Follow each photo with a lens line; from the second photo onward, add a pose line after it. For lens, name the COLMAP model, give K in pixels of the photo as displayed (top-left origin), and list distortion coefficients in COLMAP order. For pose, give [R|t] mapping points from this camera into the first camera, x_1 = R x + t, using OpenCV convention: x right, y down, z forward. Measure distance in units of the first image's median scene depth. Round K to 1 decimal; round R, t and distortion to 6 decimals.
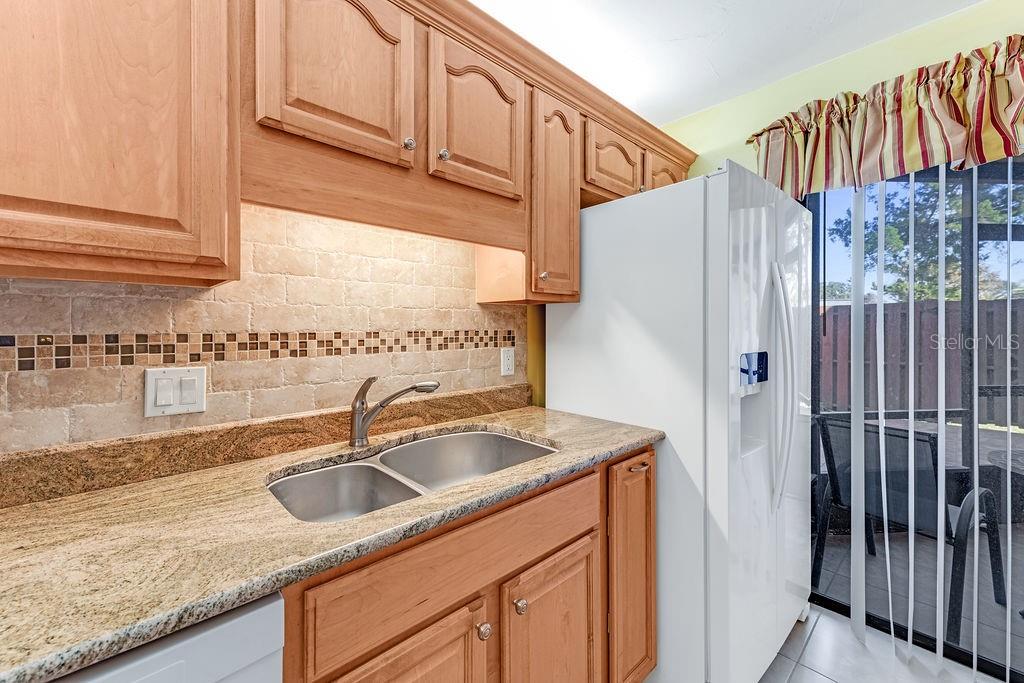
lens RADIAL K [[406.3, 0, 507.5], [0, 406.3, 325.5], [0, 0, 1]] dist [0.004210, -0.002443]
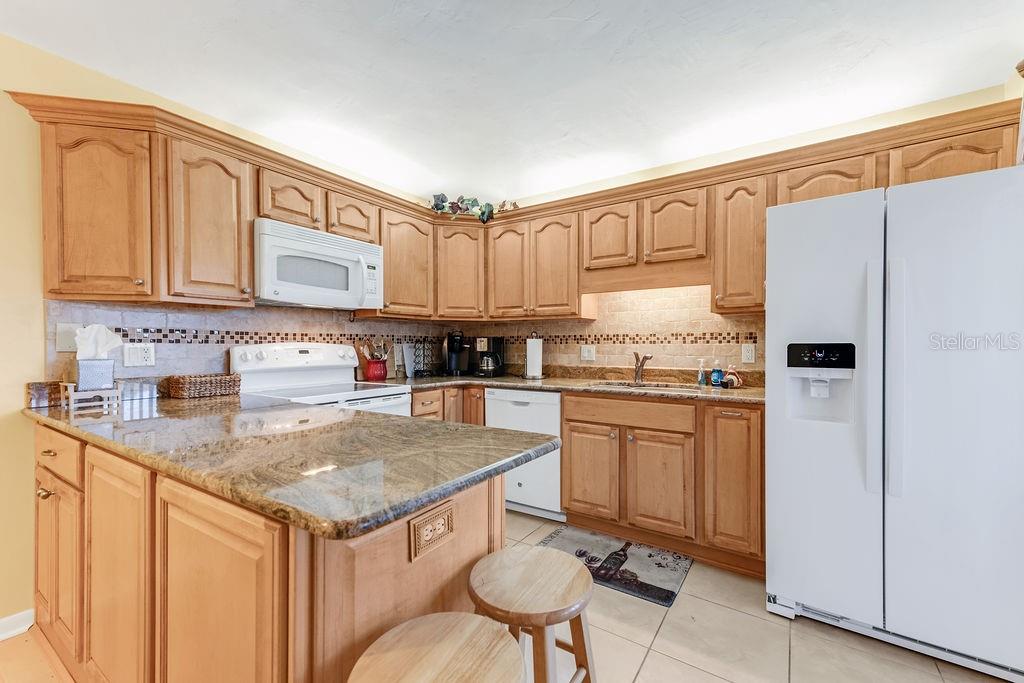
lens RADIAL K [[406.3, 0, 529.0], [0, 406.3, 347.5], [0, 0, 1]] dist [0.004210, -0.002443]
pose [[0.241245, 0.009215, -0.970421, 1.605084], [0.002605, 0.999945, 0.010143, 0.064653], [0.970461, -0.004974, 0.241208, -0.153017]]
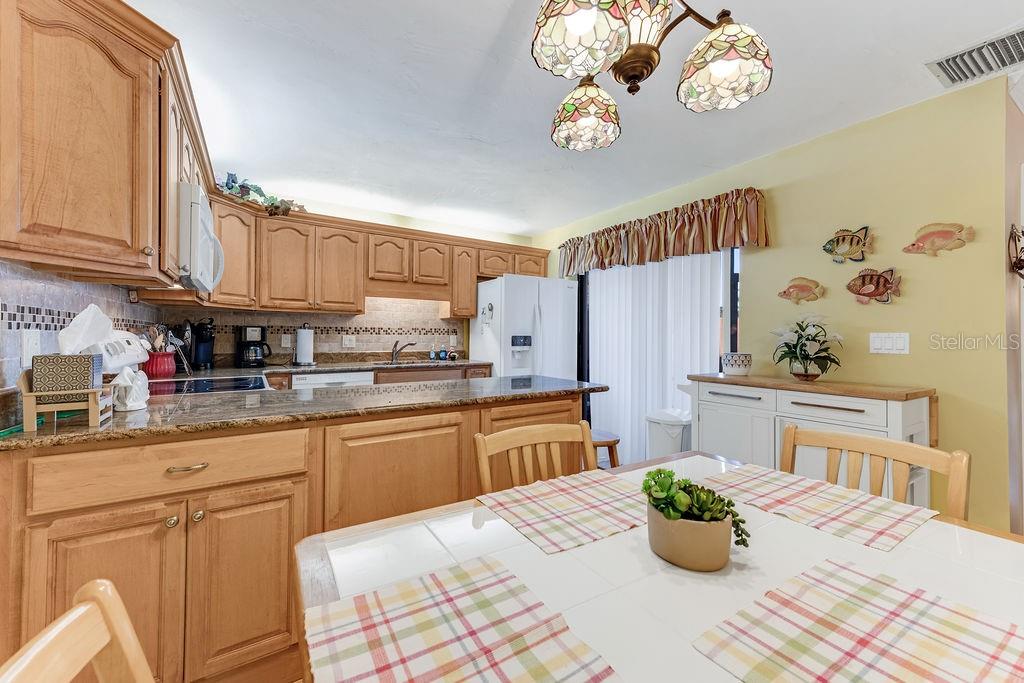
lens RADIAL K [[406.3, 0, 507.4], [0, 406.3, 331.5], [0, 0, 1]] dist [0.004210, -0.002443]
pose [[0.982387, 0.007579, -0.186702, 1.074590], [-0.009261, 0.999924, -0.008135, 0.061161], [0.186626, 0.009721, 0.982383, -1.939820]]
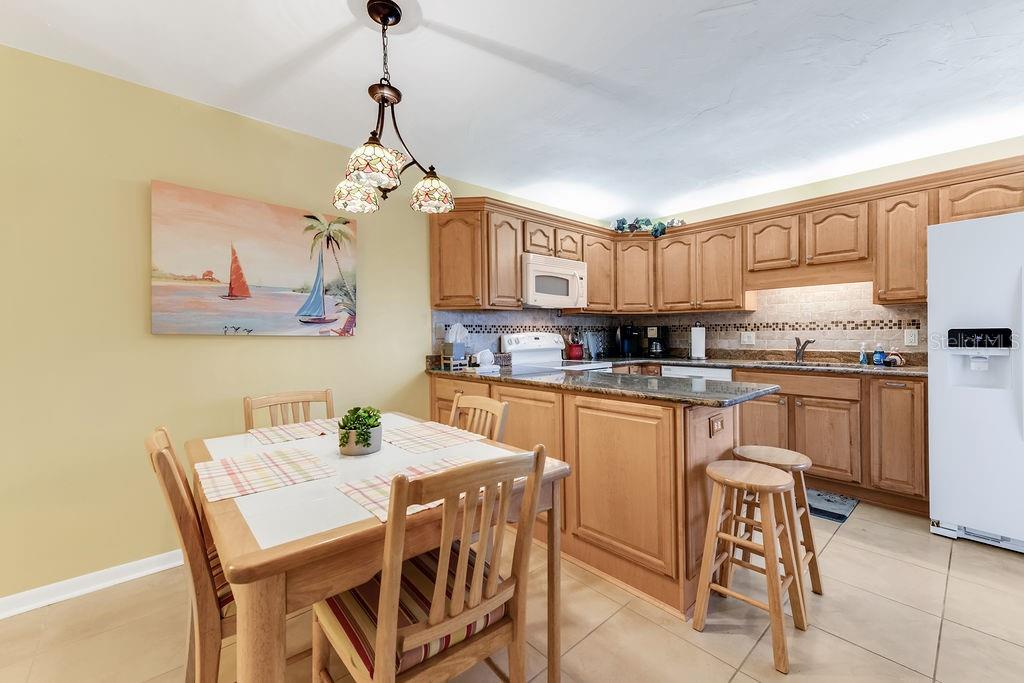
lens RADIAL K [[406.3, 0, 510.9], [0, 406.3, 335.1], [0, 0, 1]] dist [0.004210, -0.002443]
pose [[-0.037979, 0.007019, -0.999254, 2.322056], [0.013218, 0.999891, 0.006521, 0.057055], [0.999191, -0.012961, -0.038067, -0.809429]]
